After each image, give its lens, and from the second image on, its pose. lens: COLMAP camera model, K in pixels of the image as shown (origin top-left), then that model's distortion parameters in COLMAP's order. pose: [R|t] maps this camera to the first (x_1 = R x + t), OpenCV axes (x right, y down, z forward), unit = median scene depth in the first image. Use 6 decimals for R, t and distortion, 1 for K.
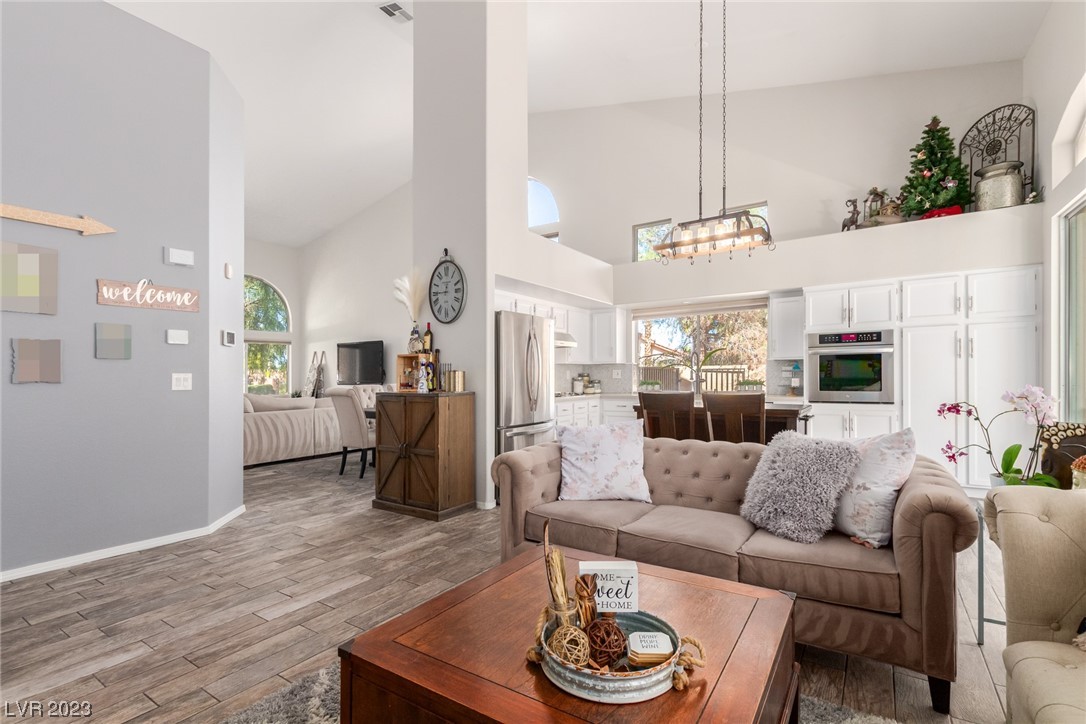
lens RADIAL K [[500.9, 0, 554.2], [0, 500.9, 367.8], [0, 0, 1]] dist [0.009177, -0.004376]
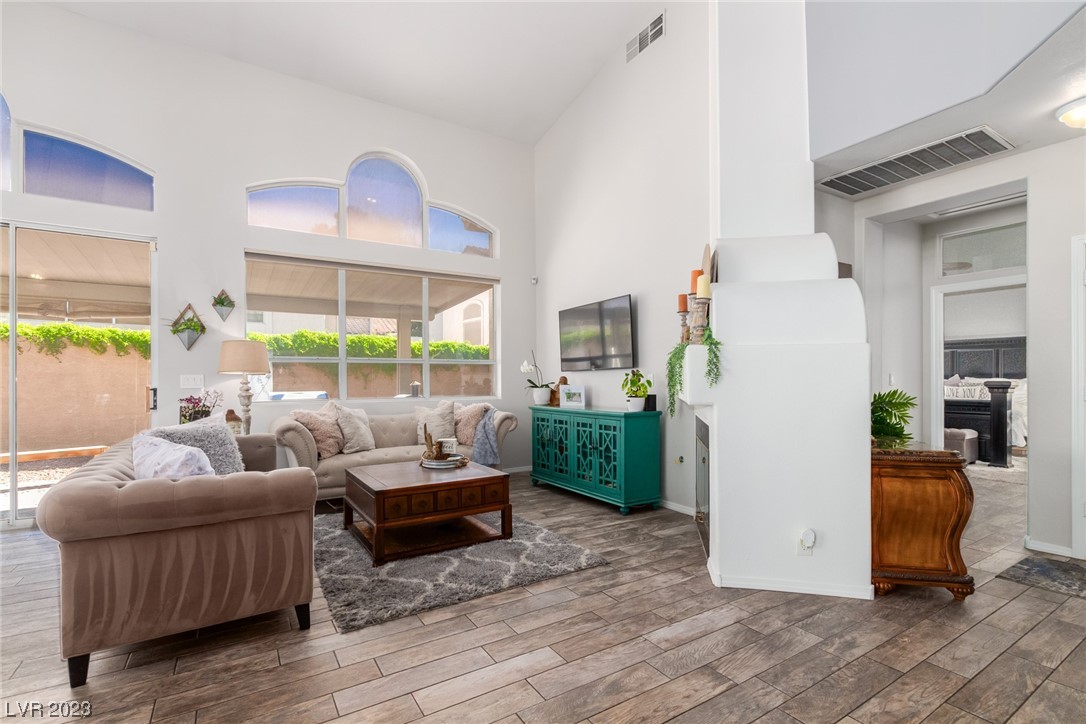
lens RADIAL K [[500.9, 0, 547.4], [0, 500.9, 383.8], [0, 0, 1]] dist [0.009177, -0.004376]
pose [[-0.907720, 0.009859, 0.419461, -0.568980], [0.005951, 0.999926, -0.010625, 0.024671], [-0.419535, -0.007148, -0.907711, 1.091888]]
